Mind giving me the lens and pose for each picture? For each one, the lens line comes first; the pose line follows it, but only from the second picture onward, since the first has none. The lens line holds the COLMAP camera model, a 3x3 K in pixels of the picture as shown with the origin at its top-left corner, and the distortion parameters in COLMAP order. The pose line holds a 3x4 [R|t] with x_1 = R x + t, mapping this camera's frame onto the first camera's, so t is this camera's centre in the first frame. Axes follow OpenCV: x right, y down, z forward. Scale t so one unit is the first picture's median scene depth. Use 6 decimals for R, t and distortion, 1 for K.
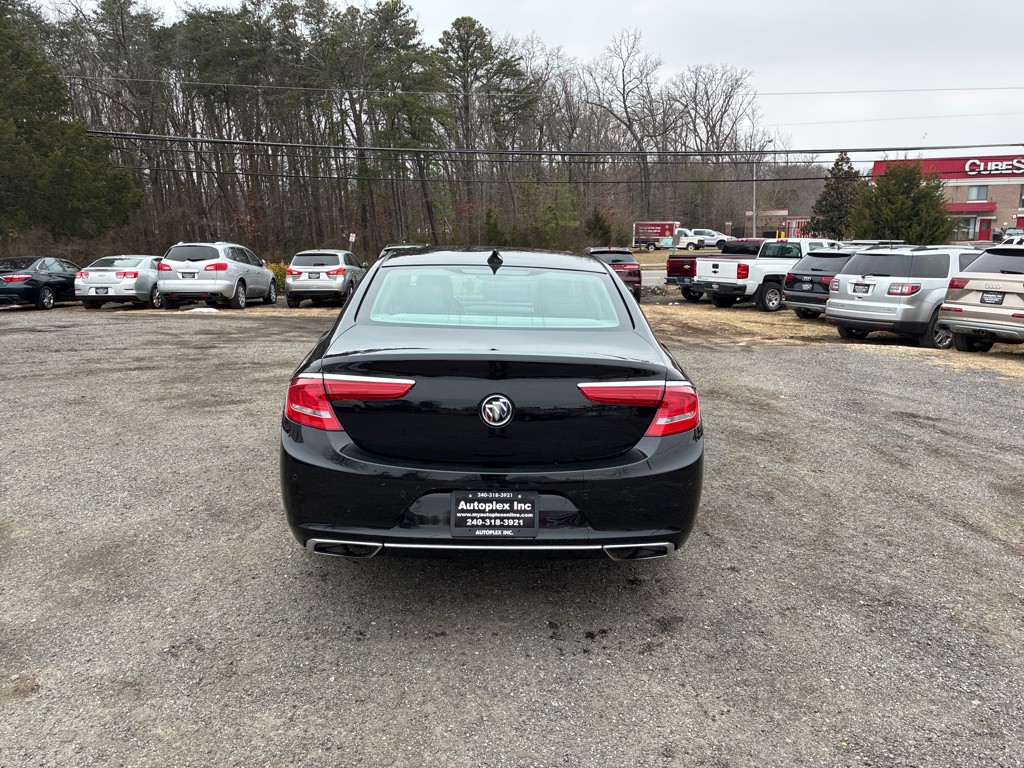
lens RADIAL K [[774.0, 0, 520.6], [0, 774.0, 377.7], [0, 0, 1]] dist [0.045286, -0.057466]
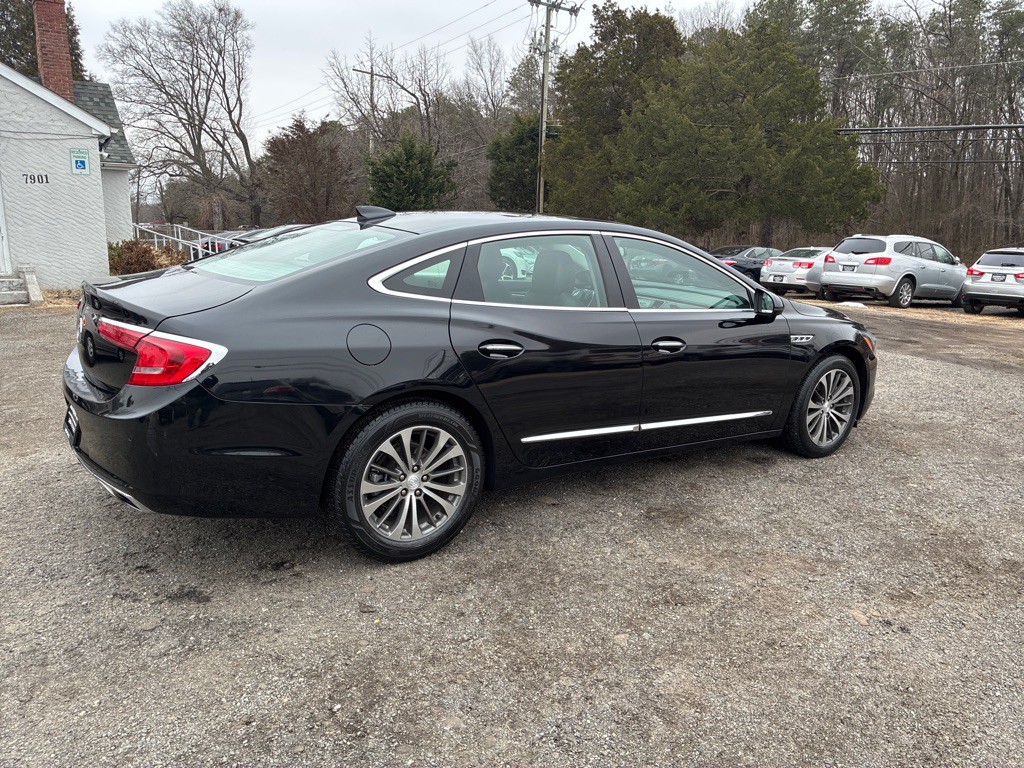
lens RADIAL K [[774.0, 0, 522.9], [0, 774.0, 383.6], [0, 0, 1]] dist [0.045286, -0.057466]
pose [[0.539064, 0.179285, -0.822962, 0.170479], [-0.173700, 0.979743, 0.099662, -0.014623], [0.824159, 0.089225, 0.559286, 0.118499]]
